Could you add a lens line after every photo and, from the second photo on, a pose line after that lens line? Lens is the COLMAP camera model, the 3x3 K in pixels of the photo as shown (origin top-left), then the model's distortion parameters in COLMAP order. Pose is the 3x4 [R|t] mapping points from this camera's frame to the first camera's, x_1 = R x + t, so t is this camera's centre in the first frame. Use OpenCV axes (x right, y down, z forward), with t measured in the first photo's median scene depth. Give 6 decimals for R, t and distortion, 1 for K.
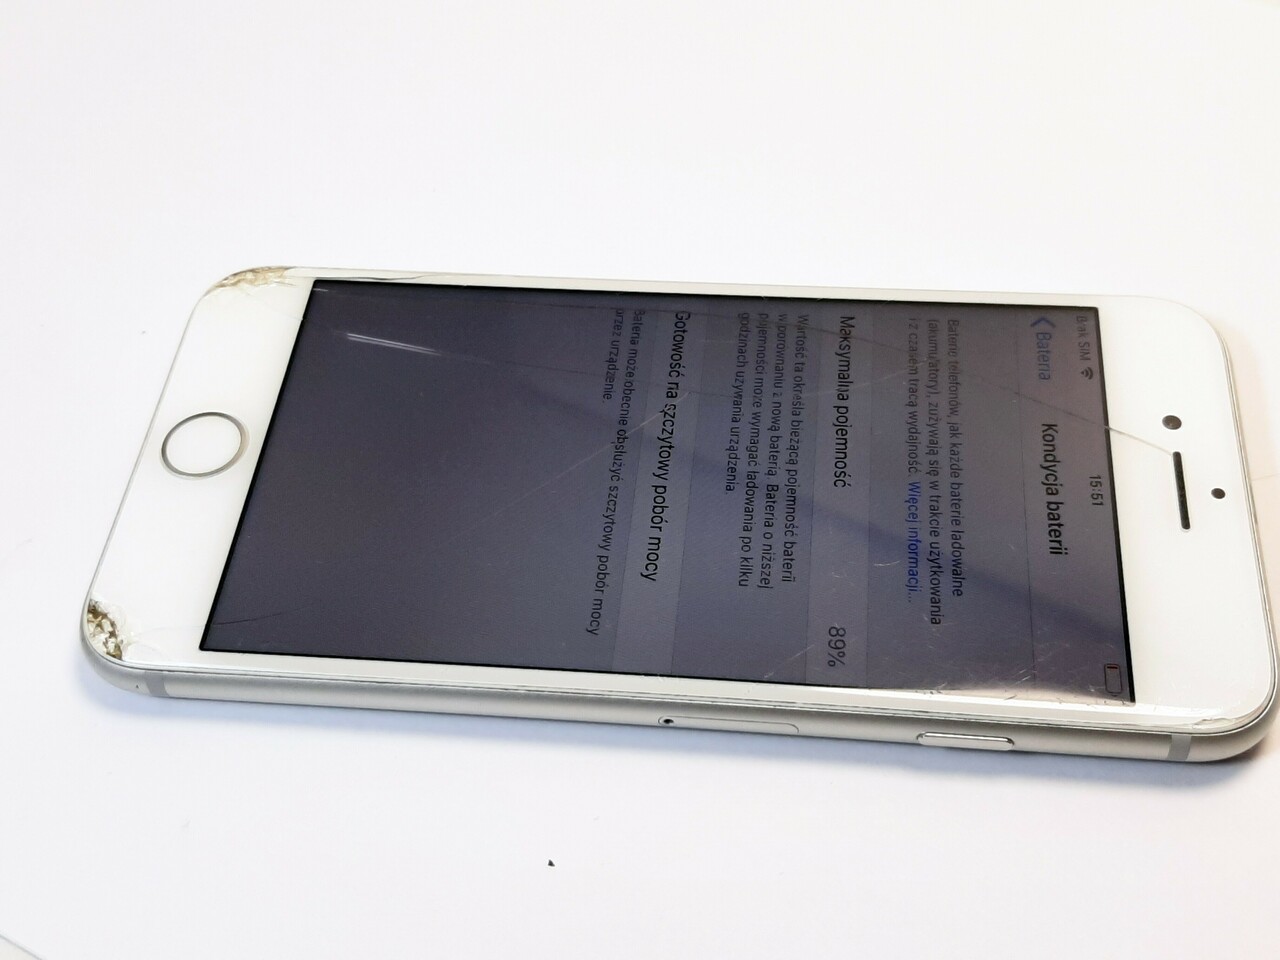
lens RADIAL K [[1640.7, 0, 640.0], [0, 1640.7, 480.0], [0, 0, 1]] dist [0.210892, -0.791965]
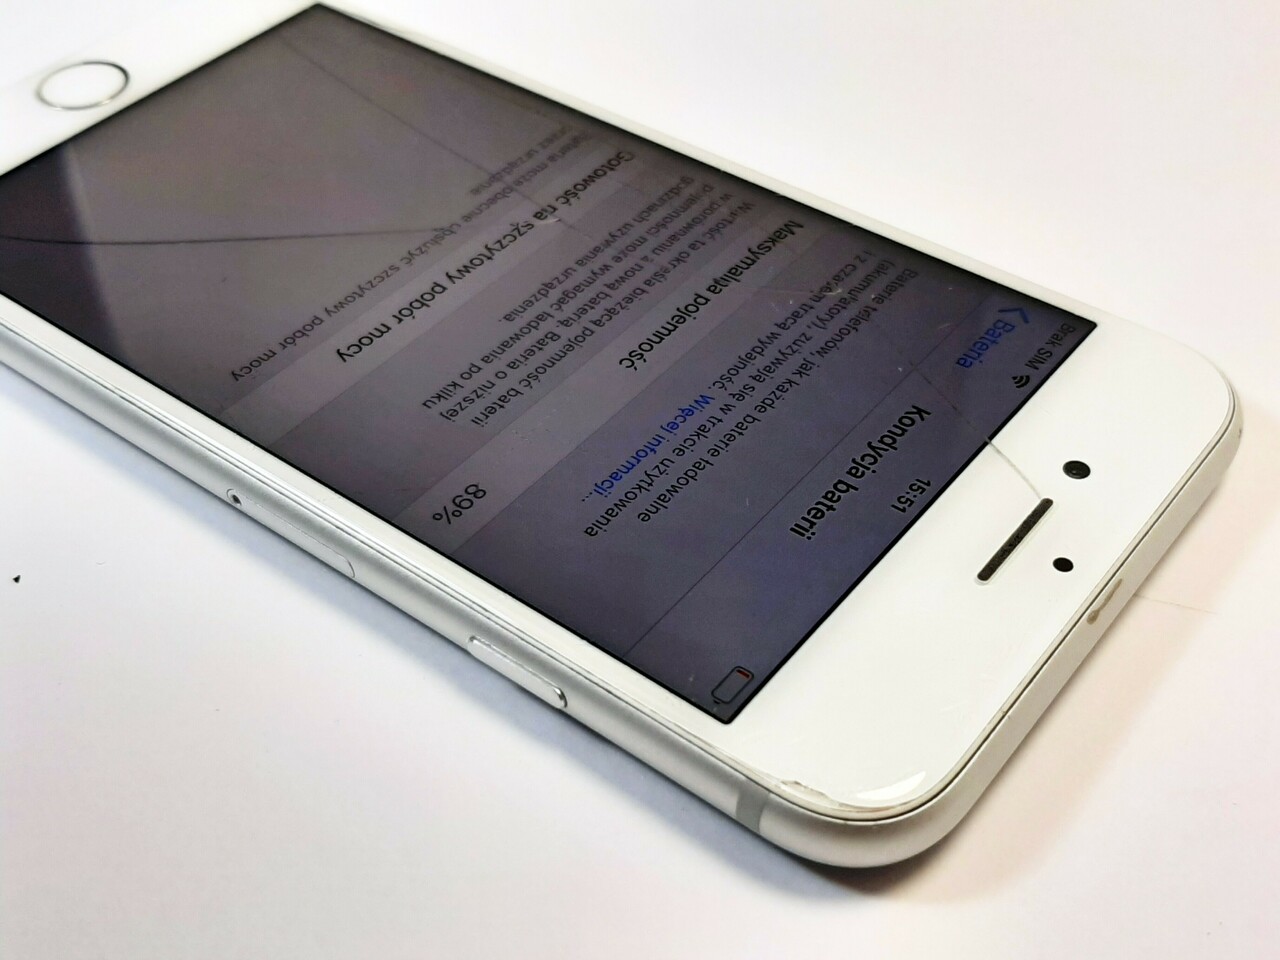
lens RADIAL K [[1640.7, 0, 640.0], [0, 1640.7, 480.0], [0, 0, 1]] dist [0.210892, -0.791965]
pose [[0.846401, 0.398237, -0.353572, 0.416686], [-0.438429, 0.897956, -0.038148, 0.077206], [0.302300, 0.187305, 0.934629, 0.296038]]
